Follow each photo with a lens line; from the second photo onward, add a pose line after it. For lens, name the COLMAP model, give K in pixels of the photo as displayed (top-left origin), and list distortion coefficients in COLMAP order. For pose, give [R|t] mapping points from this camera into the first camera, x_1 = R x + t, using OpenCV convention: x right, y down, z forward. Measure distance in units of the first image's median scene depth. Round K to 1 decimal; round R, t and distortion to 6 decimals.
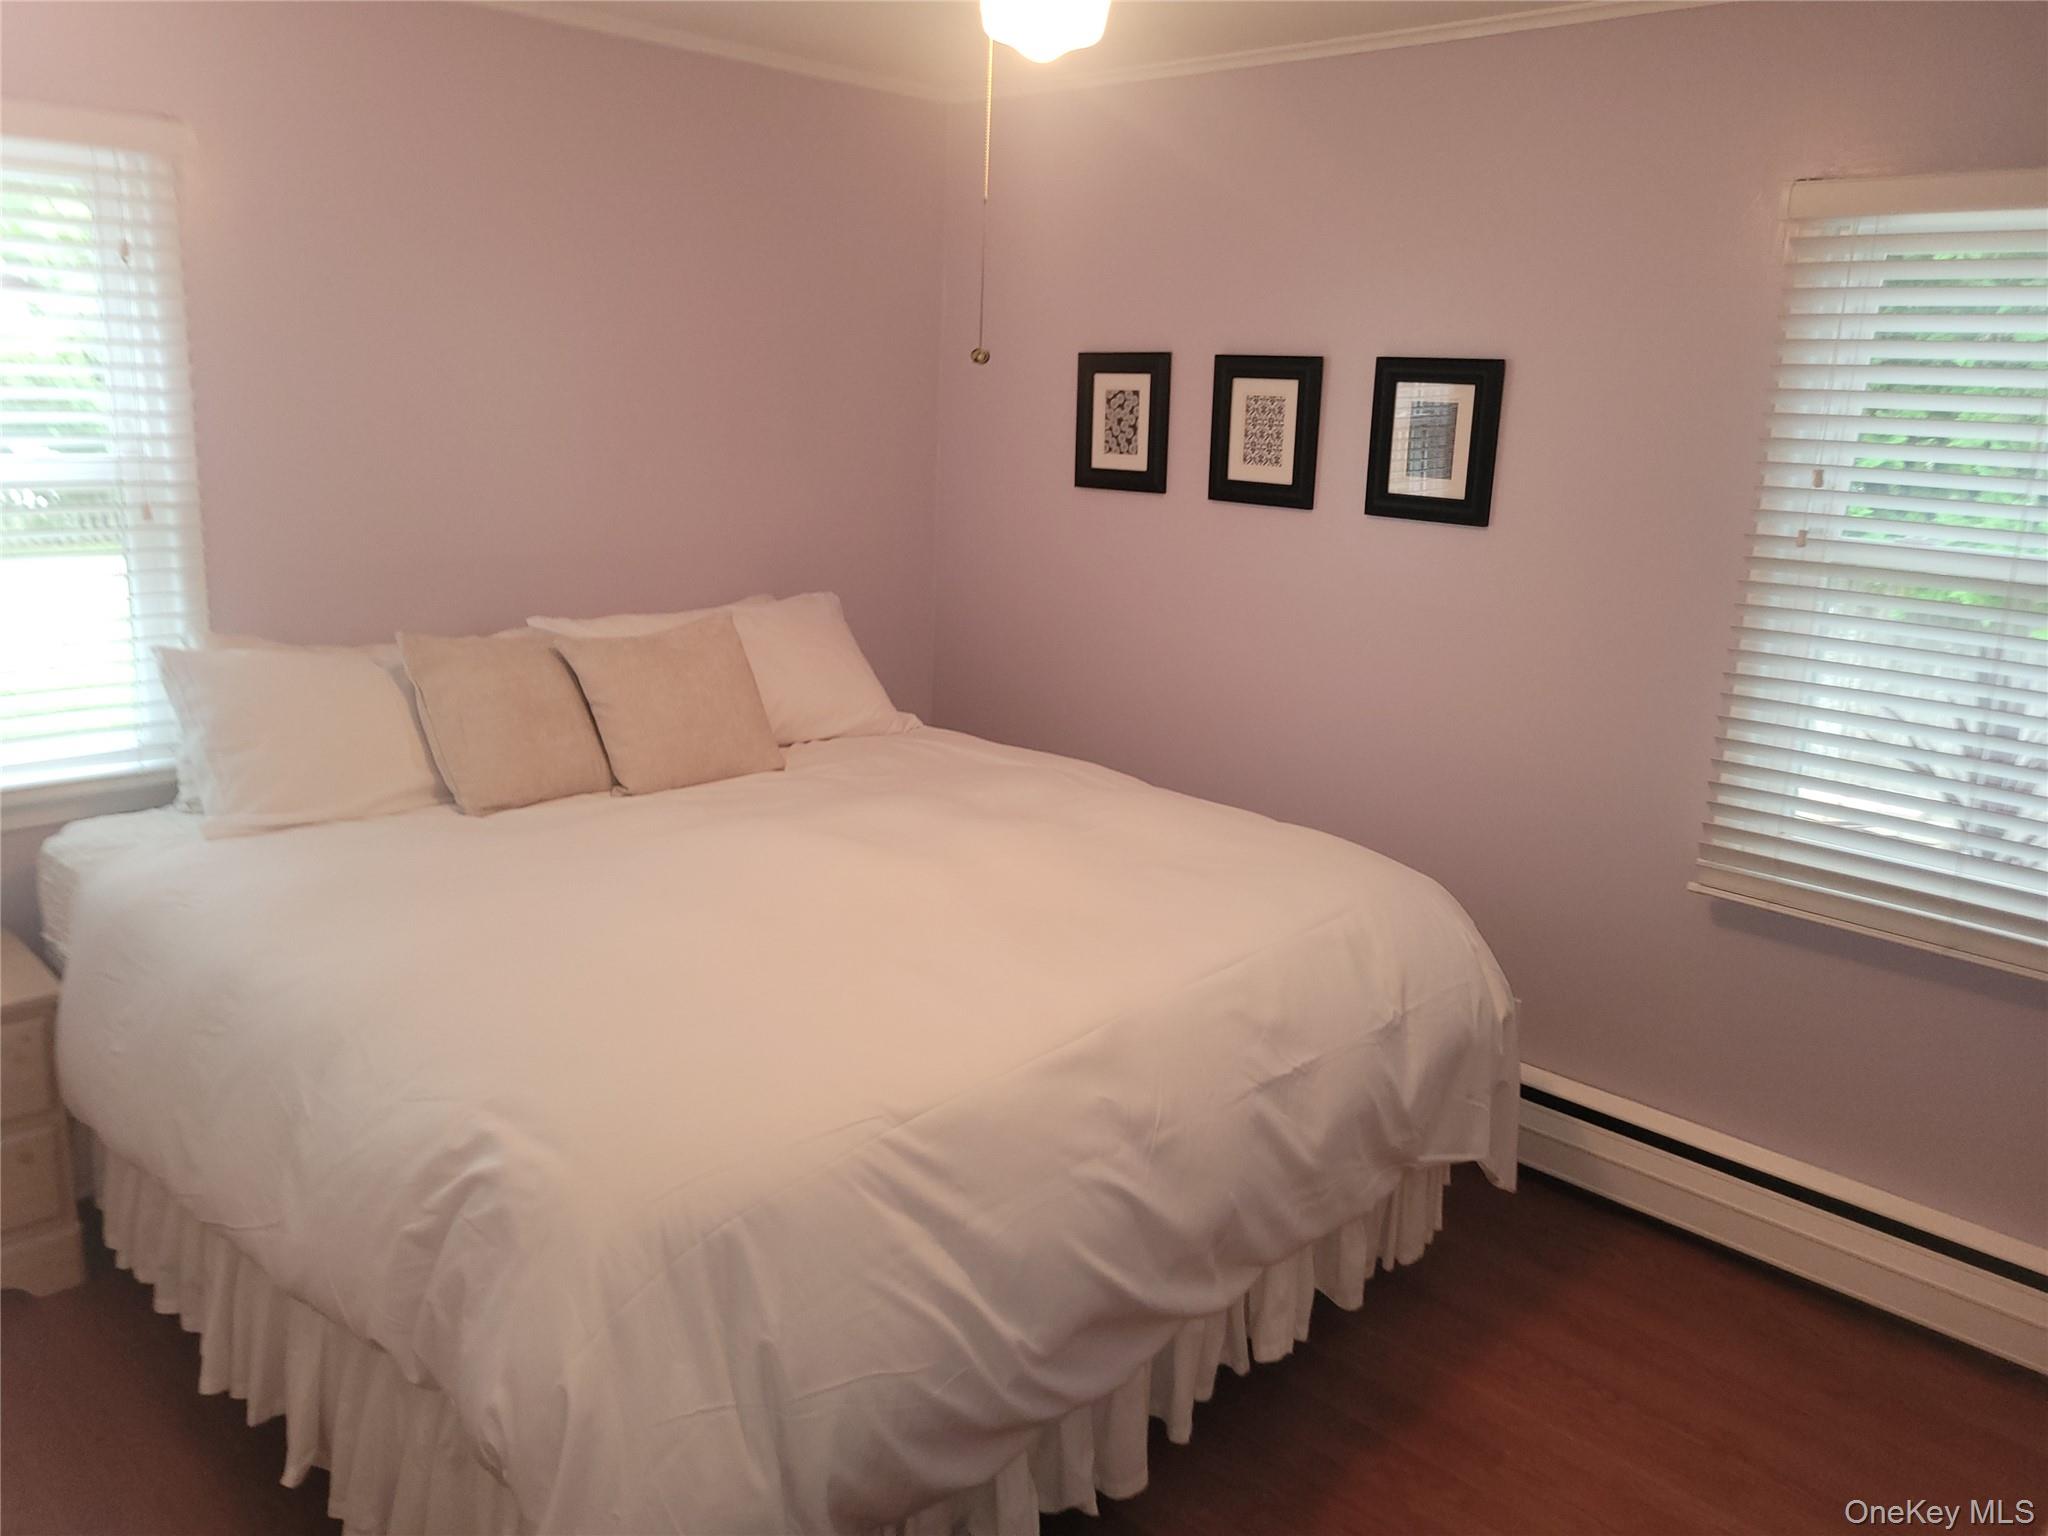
lens RADIAL K [[1549.6, 0, 1023.4], [0, 1549.6, 745.1], [0, 0, 1]] dist [0.021519, -0.031403]
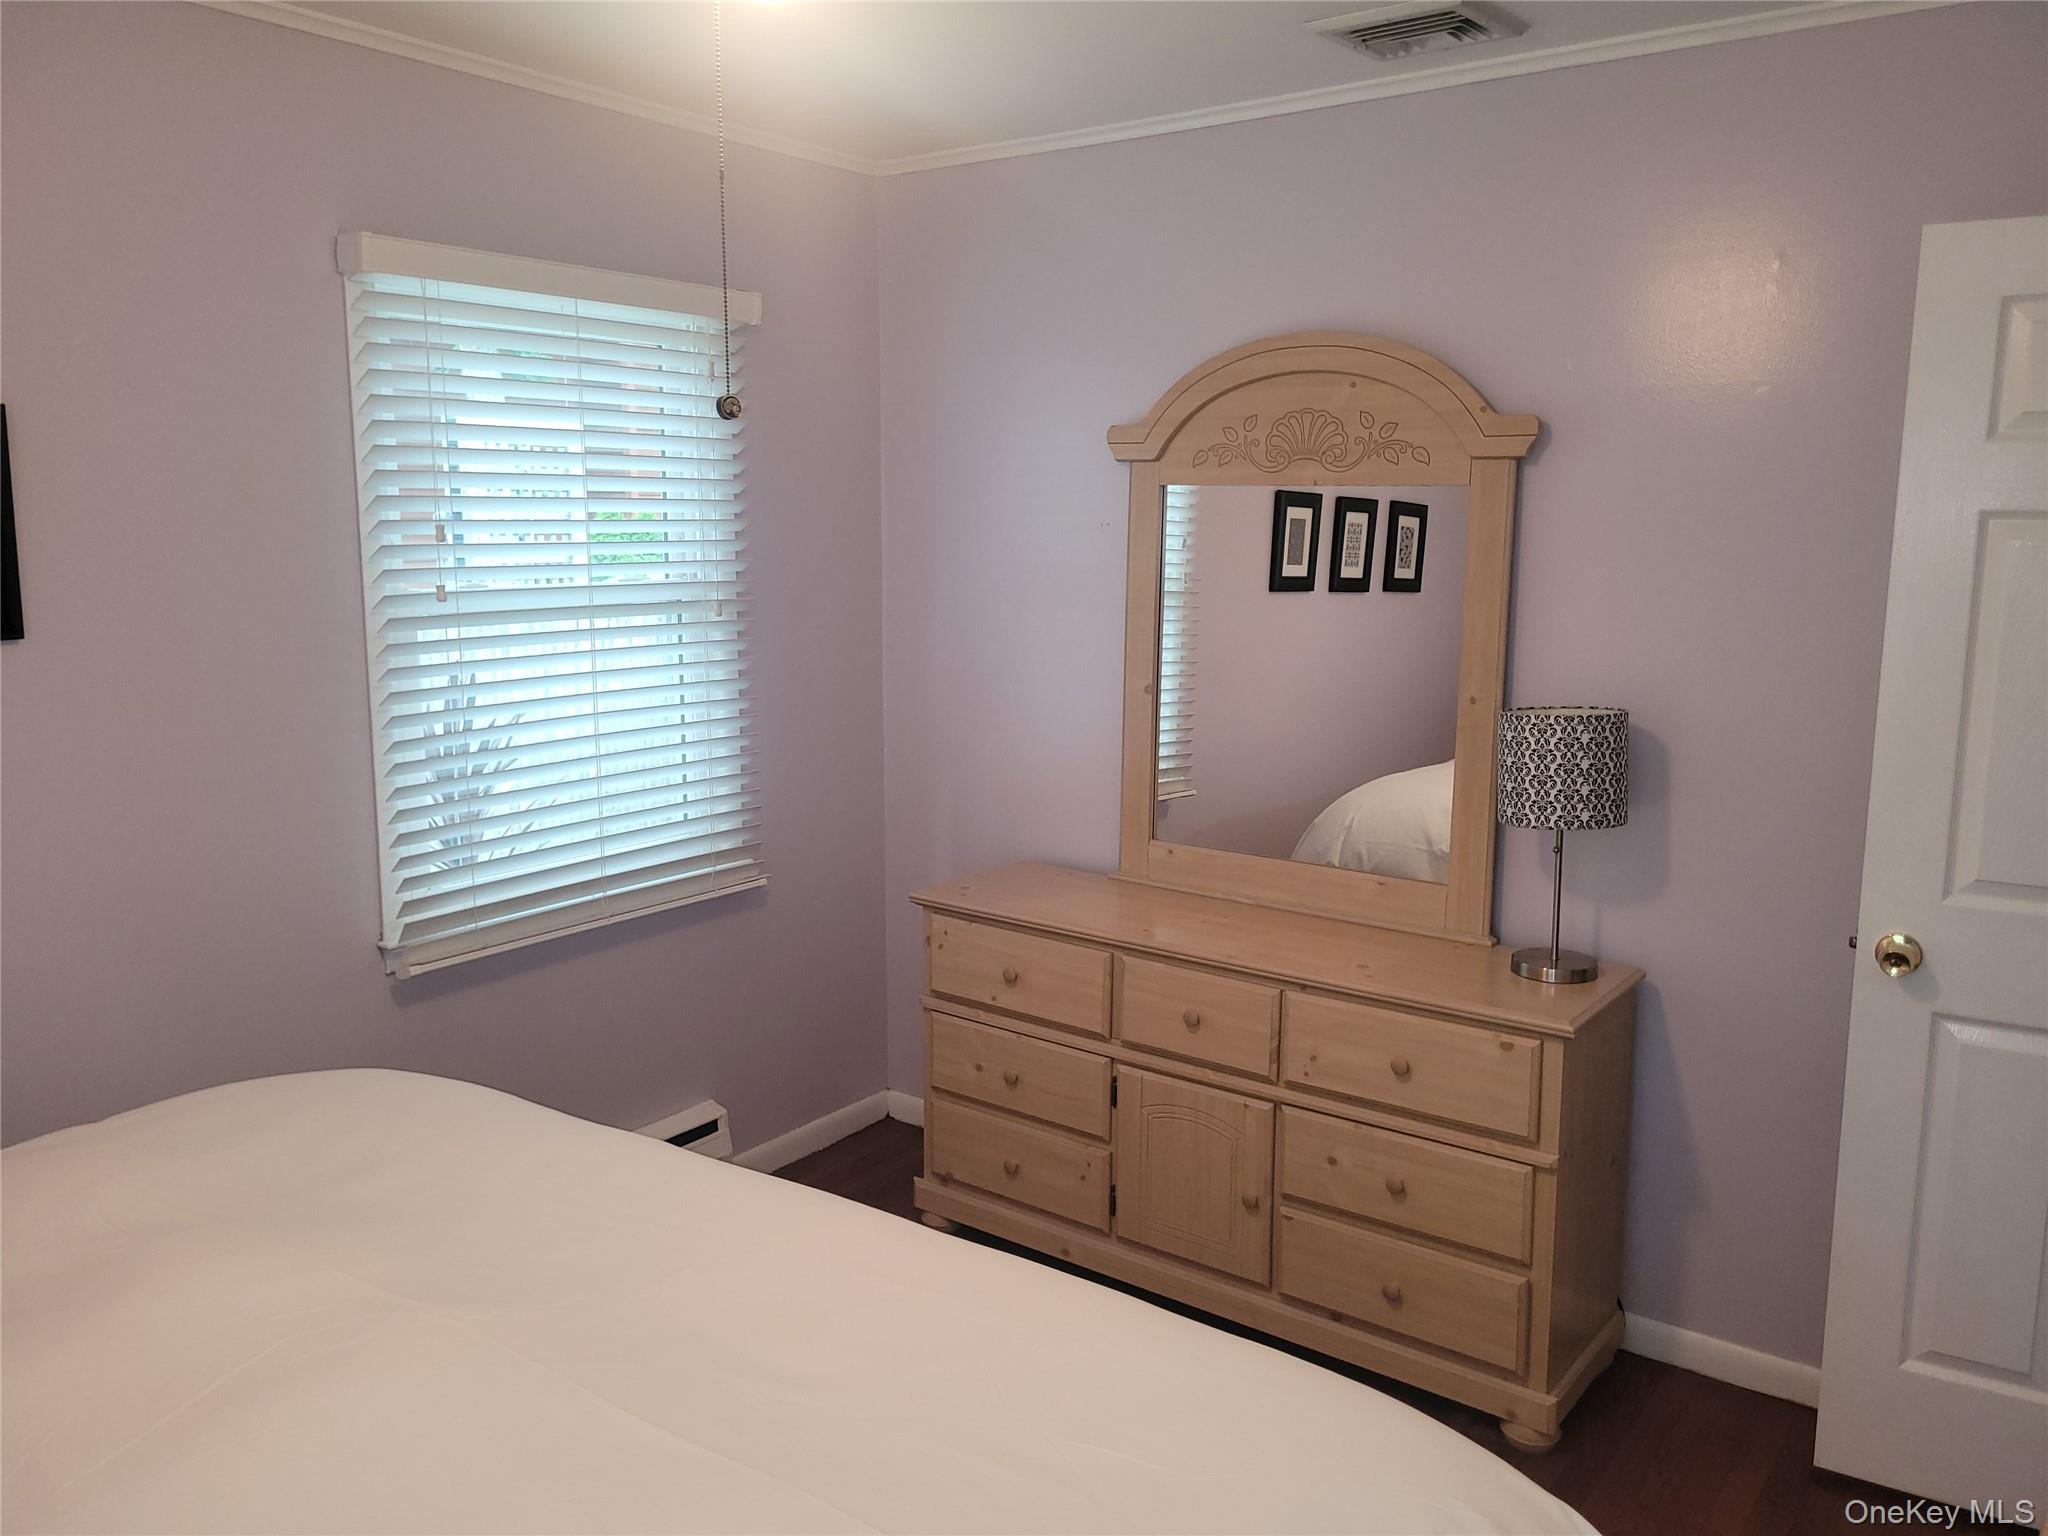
lens RADIAL K [[1549.6, 0, 1023.4], [0, 1549.6, 745.1], [0, 0, 1]] dist [0.021519, -0.031403]
pose [[-0.136874, -0.184559, 0.973244, -1.249775], [0.163789, 0.964751, 0.205983, -0.354936], [-0.976954, 0.187600, -0.101820, 1.405521]]
